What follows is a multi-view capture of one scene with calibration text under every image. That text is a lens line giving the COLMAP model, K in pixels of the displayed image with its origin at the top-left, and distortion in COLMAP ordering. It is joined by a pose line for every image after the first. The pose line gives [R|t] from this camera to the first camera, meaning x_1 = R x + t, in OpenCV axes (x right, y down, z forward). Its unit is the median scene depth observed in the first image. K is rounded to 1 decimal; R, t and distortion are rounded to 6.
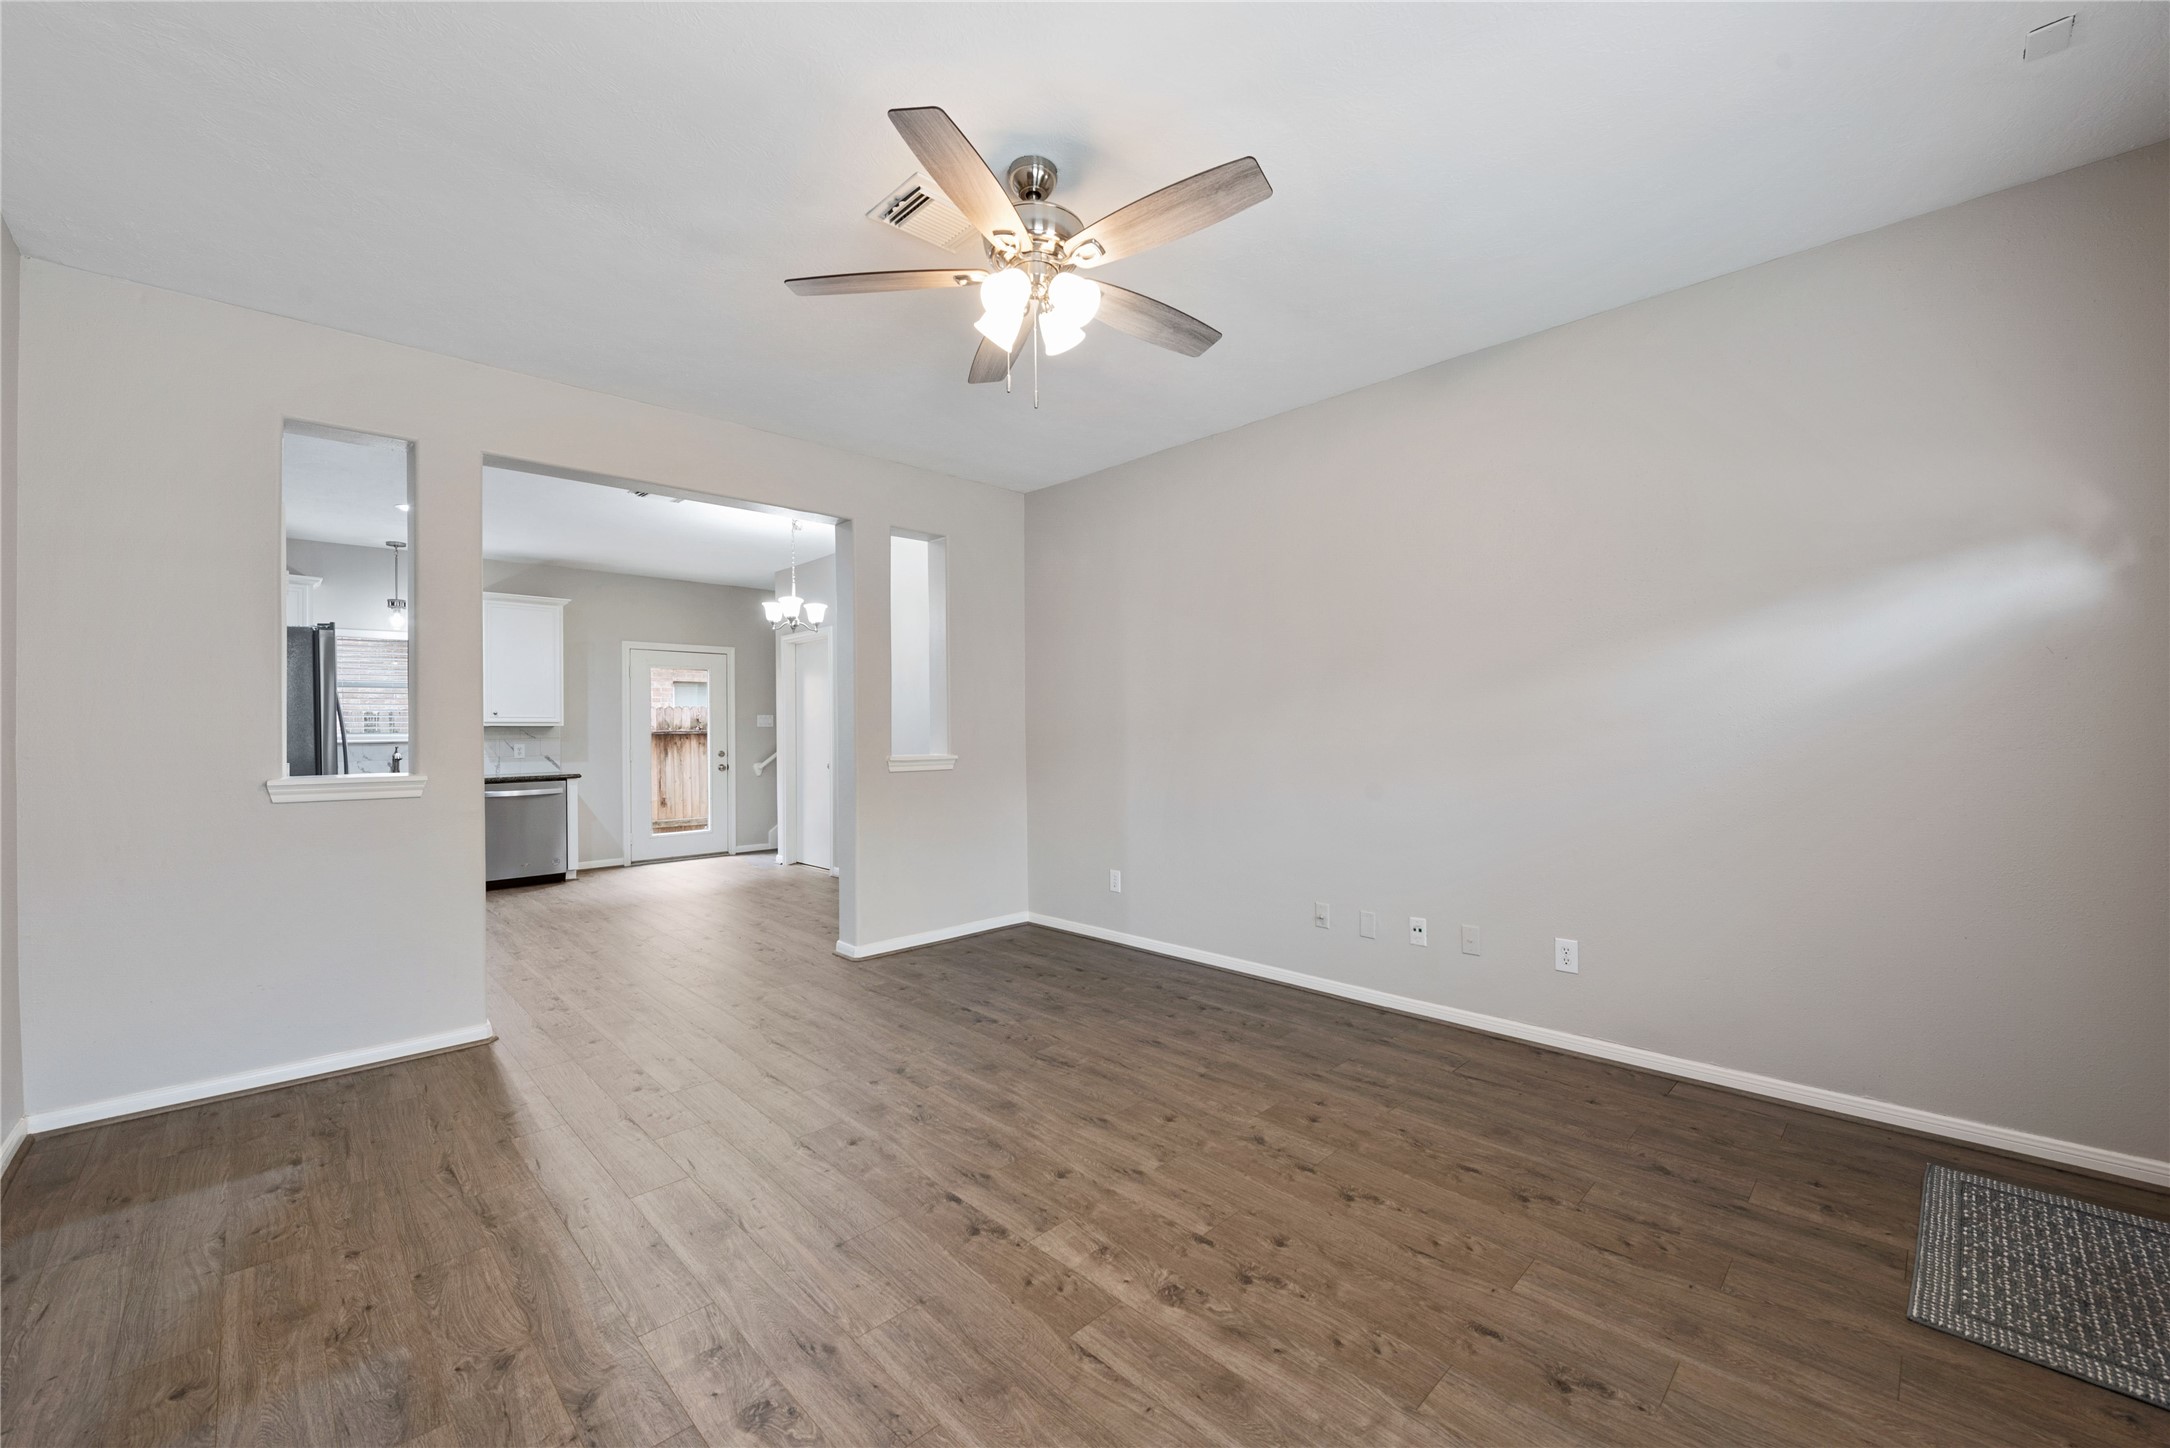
lens RADIAL K [[857.2, 0, 1079.0], [0, 857.2, 724.2], [0, 0, 1]] dist [0.001478, -0.007809]
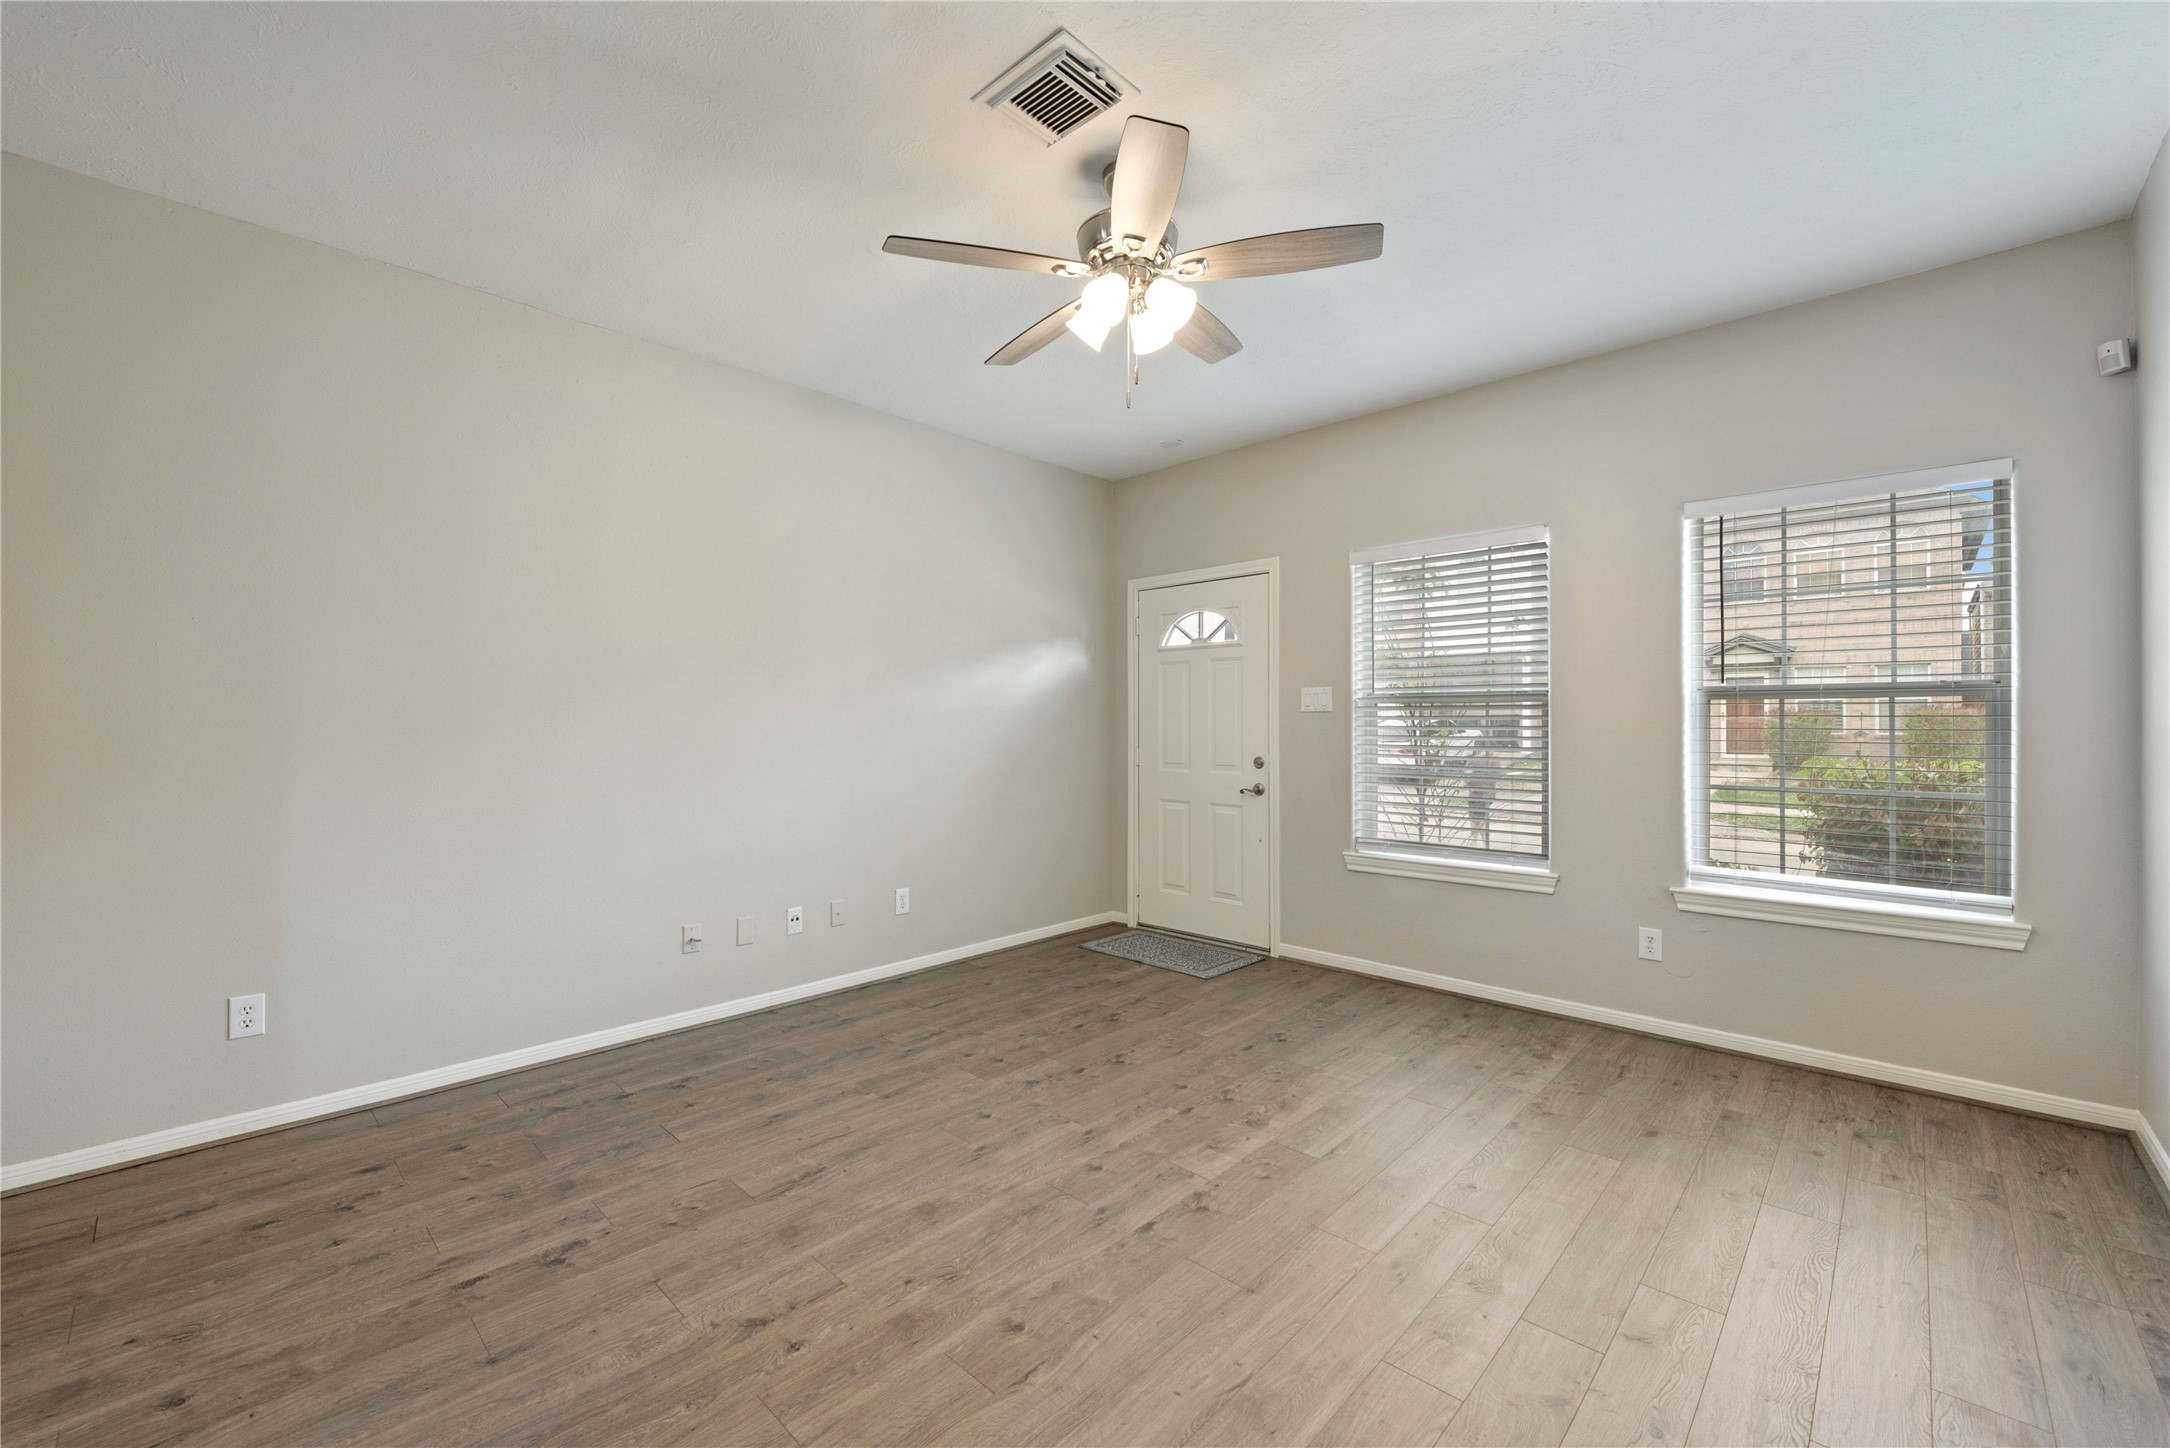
lens RADIAL K [[869.9, 0, 1075.8], [0, 869.9, 723.0], [0, 0, 1]] dist [0.003964, -0.008743]
pose [[-0.034416, 0.010890, 0.999348, -0.890729], [-0.003585, 0.999933, -0.011020, 0.013356], [-0.999401, -0.003962, -0.034374, 0.905346]]
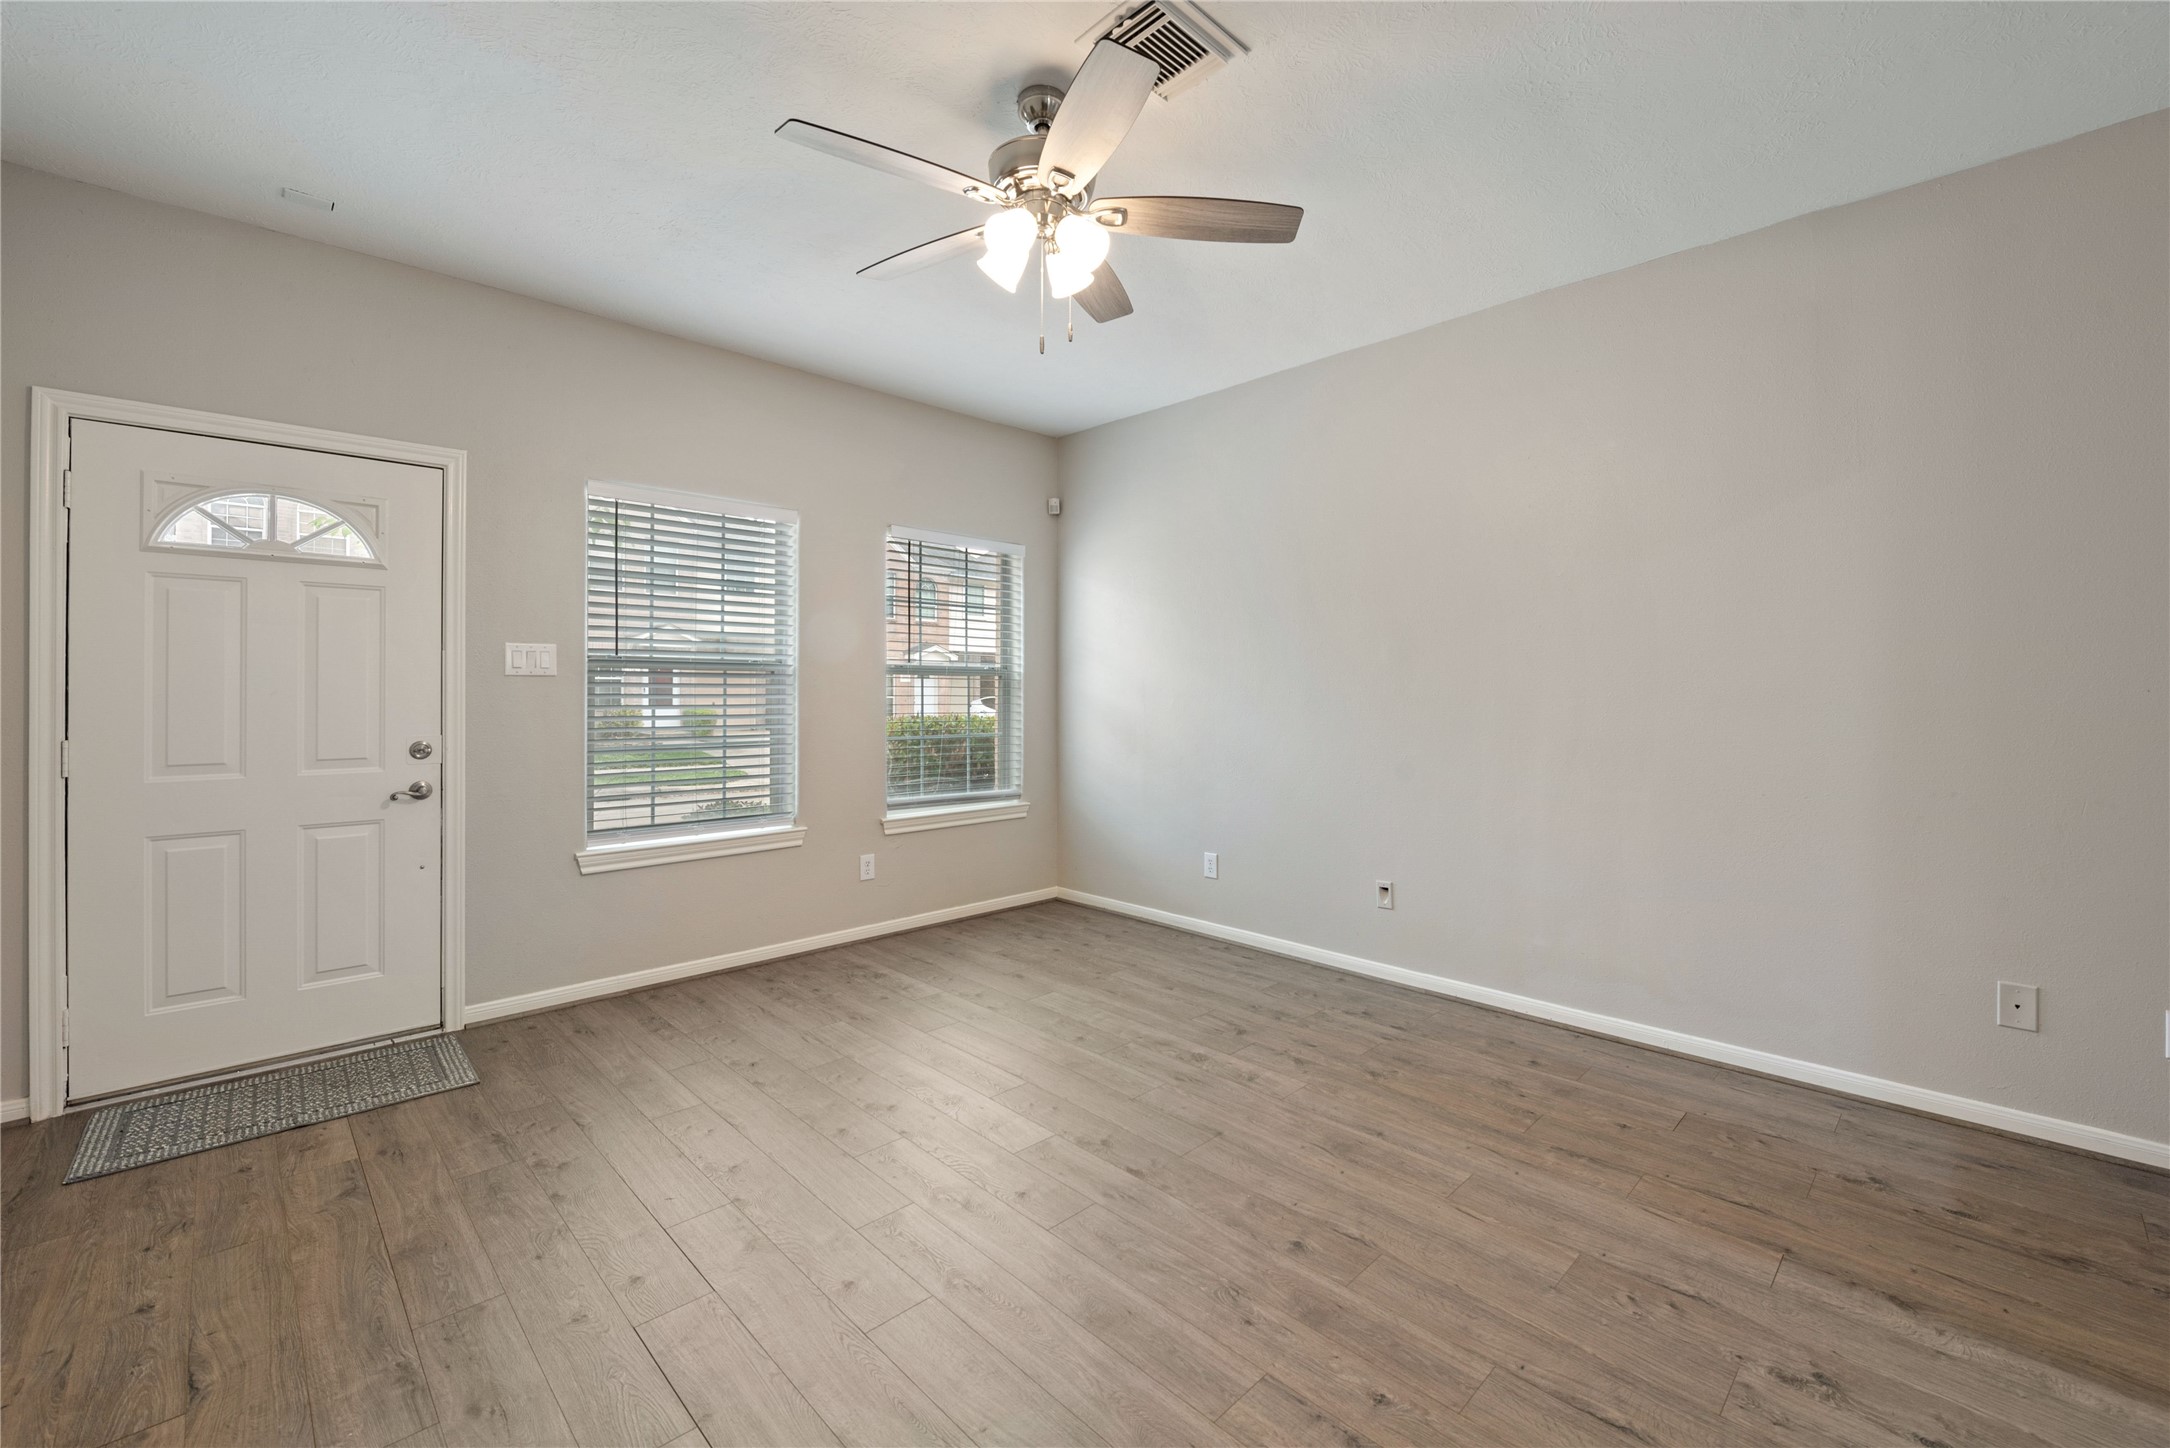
lens RADIAL K [[889.8, 0, 1099.6], [0, 889.8, 688.1], [0, 0, 1]] dist [0.001296, -0.006046]
pose [[-0.999898, 0.009880, -0.010356, -0.082137], [0.009975, 0.999909, -0.009119, 0.009590], [0.010265, -0.009222, -0.999905, 1.641575]]
